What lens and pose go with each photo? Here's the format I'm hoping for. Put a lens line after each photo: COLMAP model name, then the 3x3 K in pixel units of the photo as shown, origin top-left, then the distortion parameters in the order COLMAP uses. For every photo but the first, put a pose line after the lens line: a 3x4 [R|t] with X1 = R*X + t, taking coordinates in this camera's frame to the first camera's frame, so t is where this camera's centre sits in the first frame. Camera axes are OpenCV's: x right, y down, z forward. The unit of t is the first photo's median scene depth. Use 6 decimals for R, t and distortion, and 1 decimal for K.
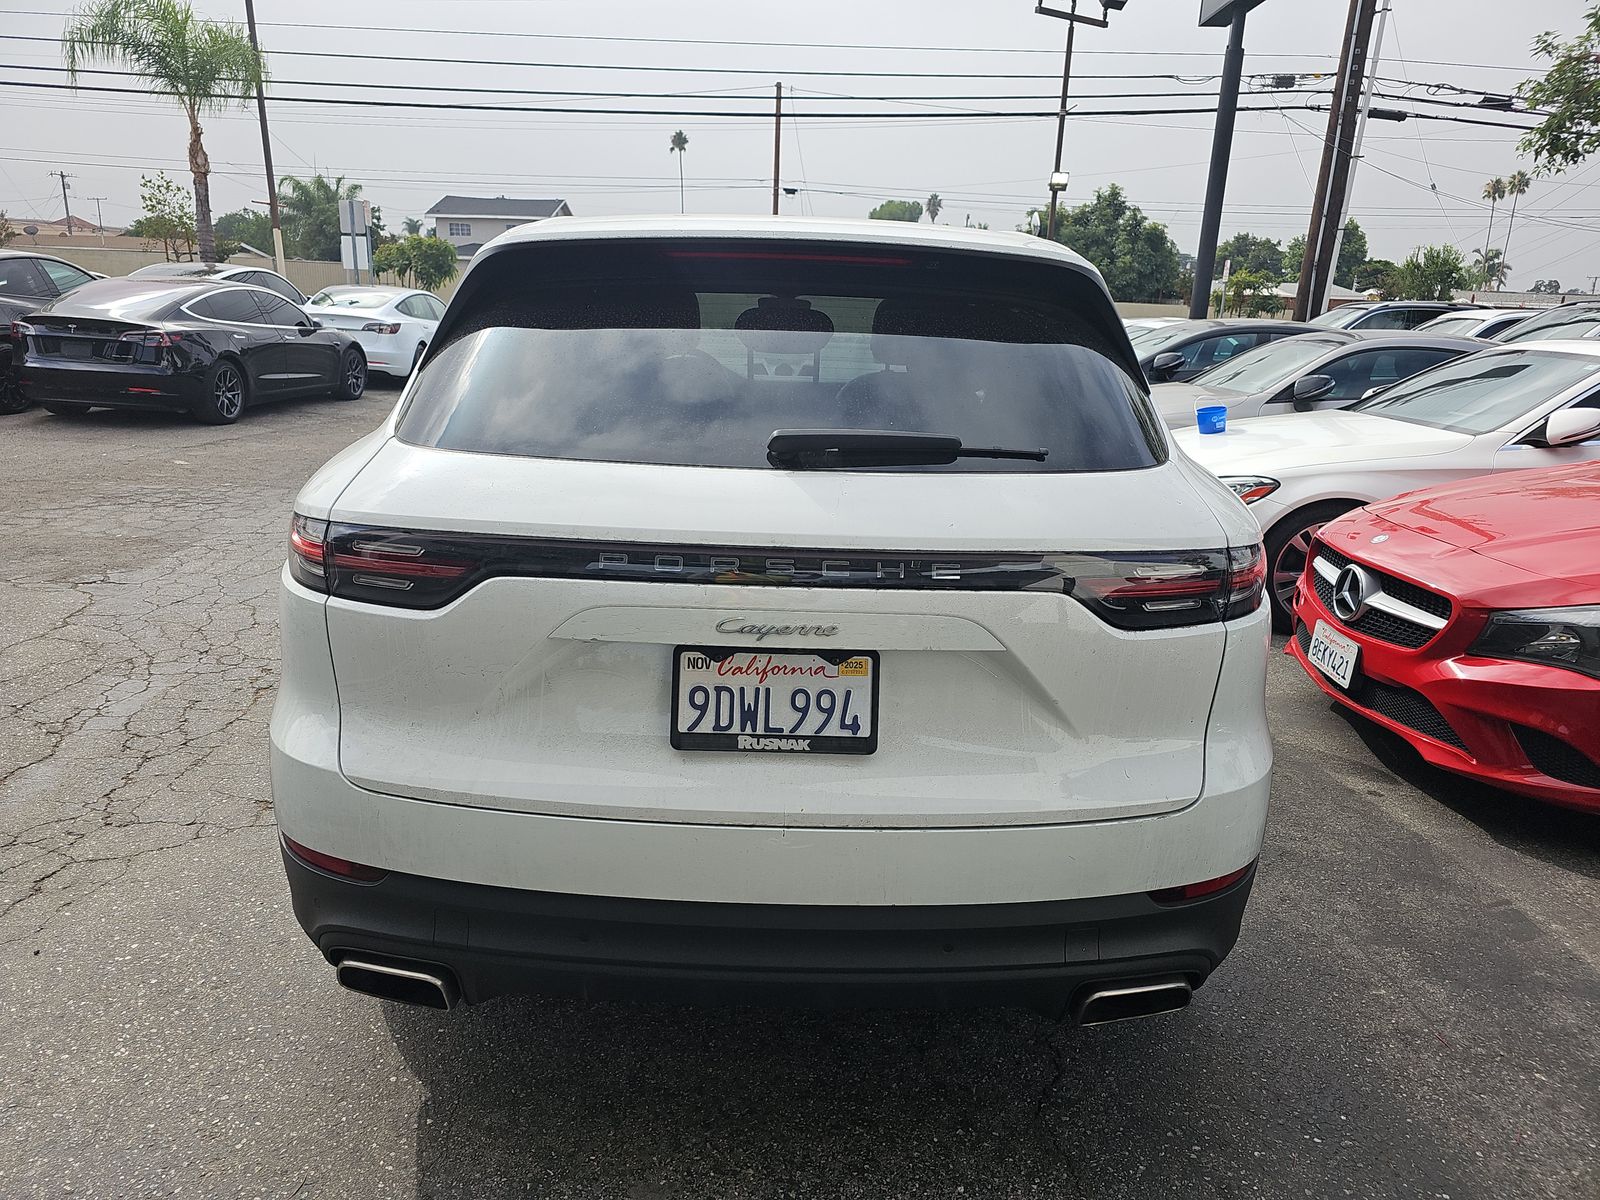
lens RADIAL K [[1063.7, 0, 804.8], [0, 1063.7, 590.4], [0, 0, 1]] dist [0.038554, -0.030305]
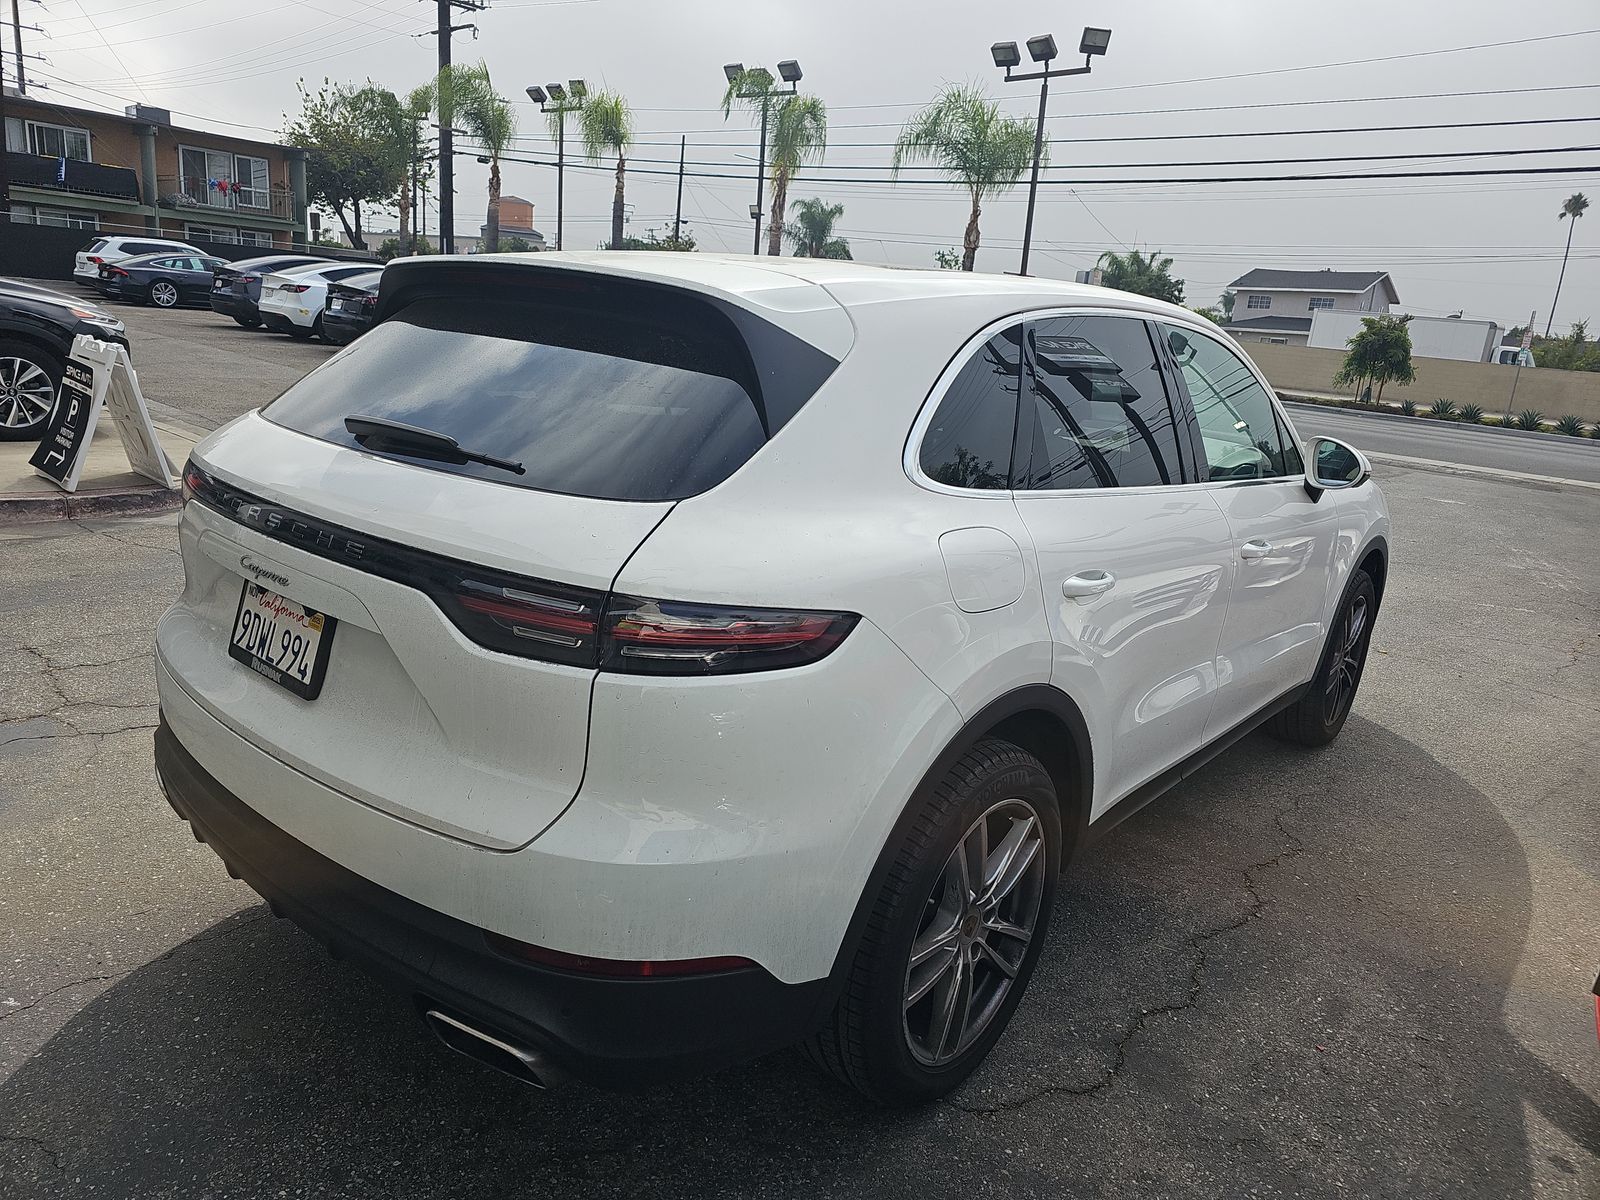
lens RADIAL K [[1063.7, 0, 804.8], [0, 1063.7, 590.4], [0, 0, 1]] dist [0.038554, -0.030305]
pose [[0.759737, 0.189033, -0.622146, 1.151865], [-0.227386, 0.973635, 0.018155, -0.100388], [0.609175, 0.127675, 0.782691, 0.419897]]
